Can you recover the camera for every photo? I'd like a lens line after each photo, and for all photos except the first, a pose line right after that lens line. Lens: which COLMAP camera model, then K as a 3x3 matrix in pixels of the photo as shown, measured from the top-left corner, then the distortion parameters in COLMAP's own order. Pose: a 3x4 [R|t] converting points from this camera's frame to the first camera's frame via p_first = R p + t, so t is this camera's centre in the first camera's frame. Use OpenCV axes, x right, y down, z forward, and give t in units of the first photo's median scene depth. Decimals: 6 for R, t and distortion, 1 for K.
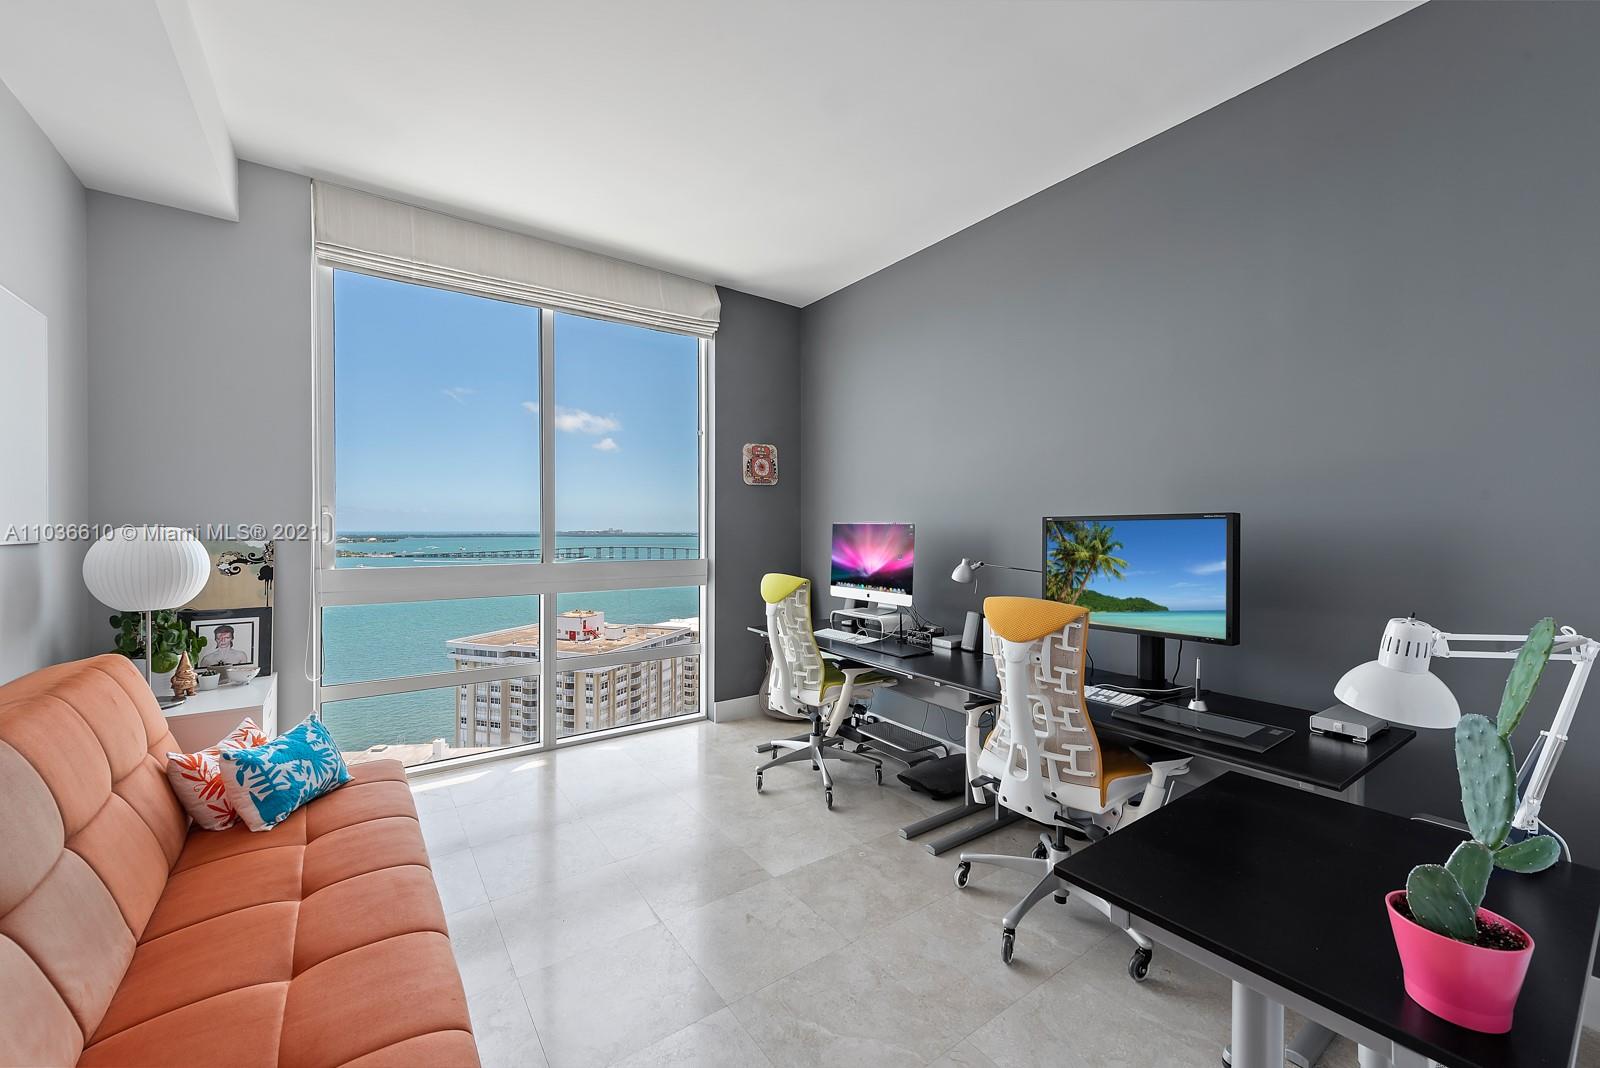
lens RADIAL K [[636.6, 0, 798.8], [0, 636.6, 528.1], [0, 0, 1]] dist [0.019393, -0.009053]
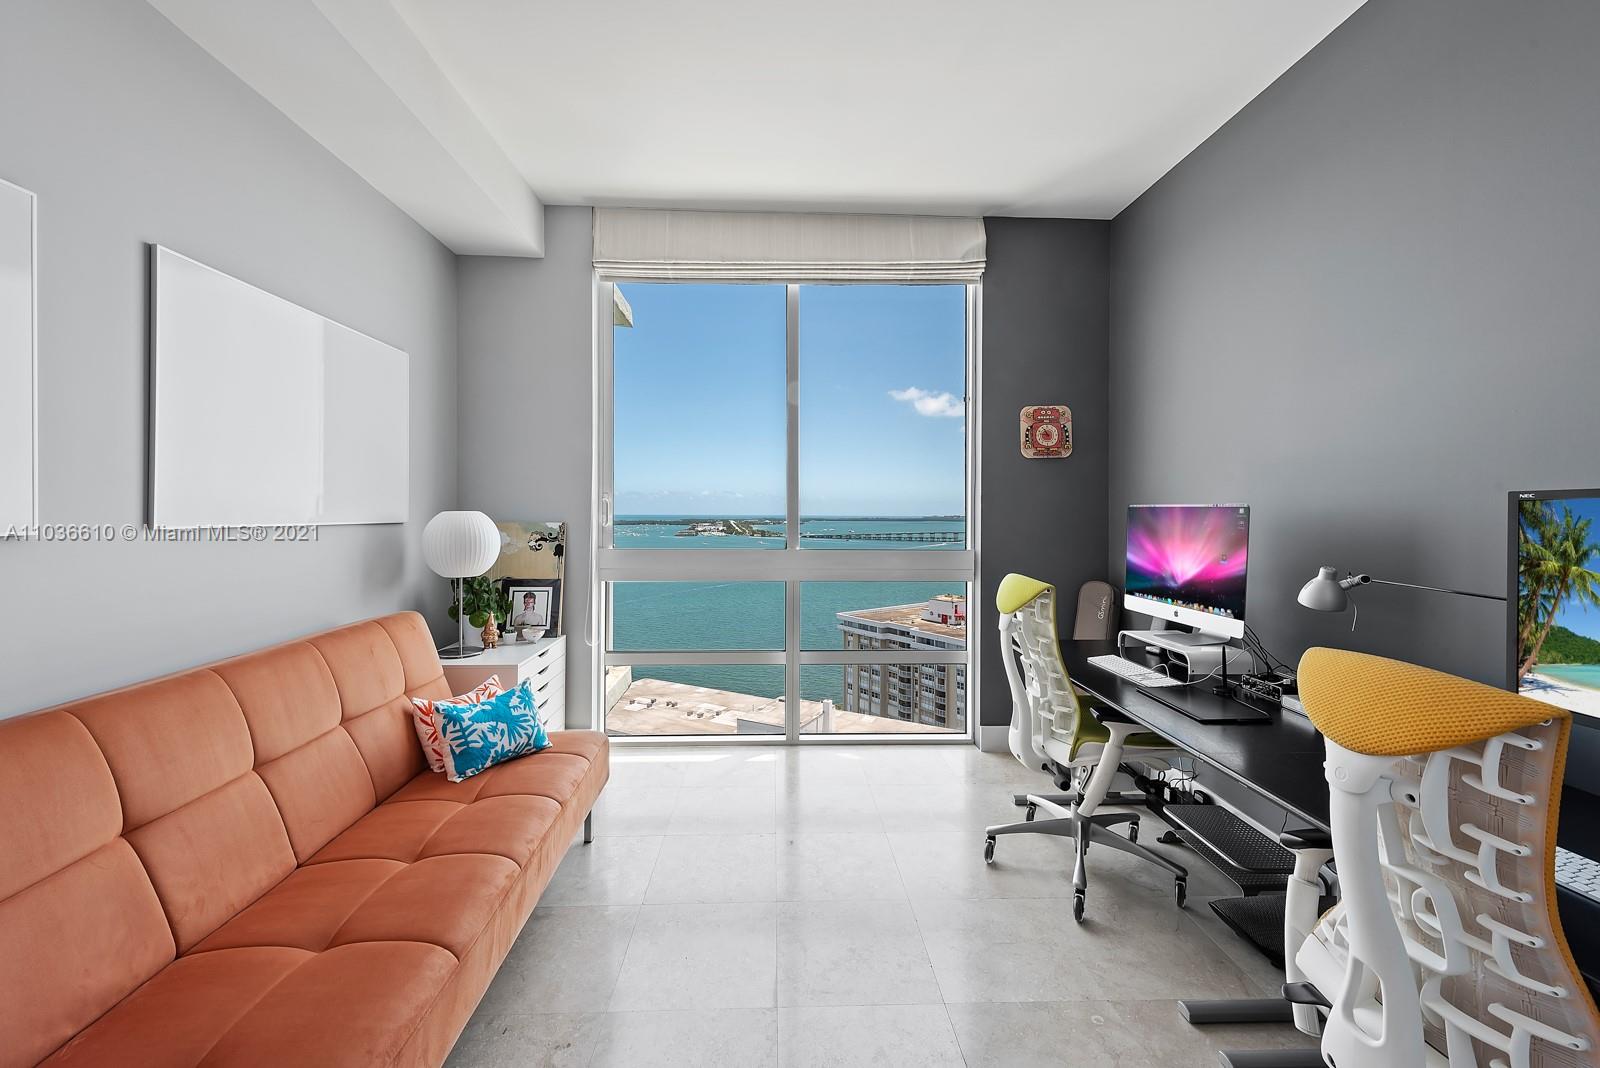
lens RADIAL K [[646.1, 0, 787.6], [0, 646.1, 510.8], [0, 0, 1]] dist [0.011901, -0.000552]
pose [[0.830421, 0.000679, -0.557137, 0.168343], [-0.002284, 0.999995, -0.002186, -0.000494], [0.557132, 0.003088, 0.830418, 0.228475]]
